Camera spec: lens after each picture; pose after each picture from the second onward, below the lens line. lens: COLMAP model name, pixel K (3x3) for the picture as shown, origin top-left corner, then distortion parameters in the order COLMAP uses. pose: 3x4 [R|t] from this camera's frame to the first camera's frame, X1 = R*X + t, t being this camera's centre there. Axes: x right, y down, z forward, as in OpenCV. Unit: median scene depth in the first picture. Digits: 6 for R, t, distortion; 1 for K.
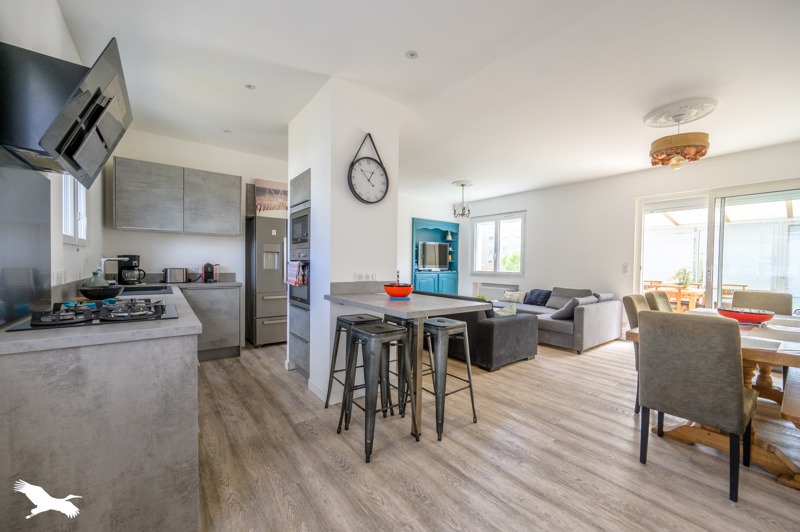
lens RADIAL K [[315.6, 0, 400.0], [0, 315.6, 266.0], [0, 0, 1]] dist [-0.002400, -0.000436]
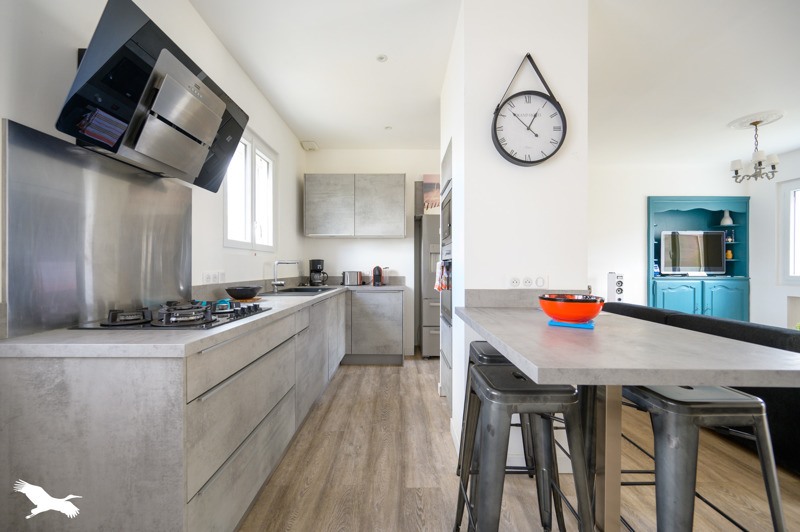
lens RADIAL K [[315.6, 0, 400.0], [0, 315.6, 266.0], [0, 0, 1]] dist [-0.002400, -0.000436]
pose [[0.788736, -0.015711, -0.614532, 0.066691], [0.004830, 0.999801, -0.019361, 0.011137], [0.614714, 0.012303, 0.788655, 0.290159]]
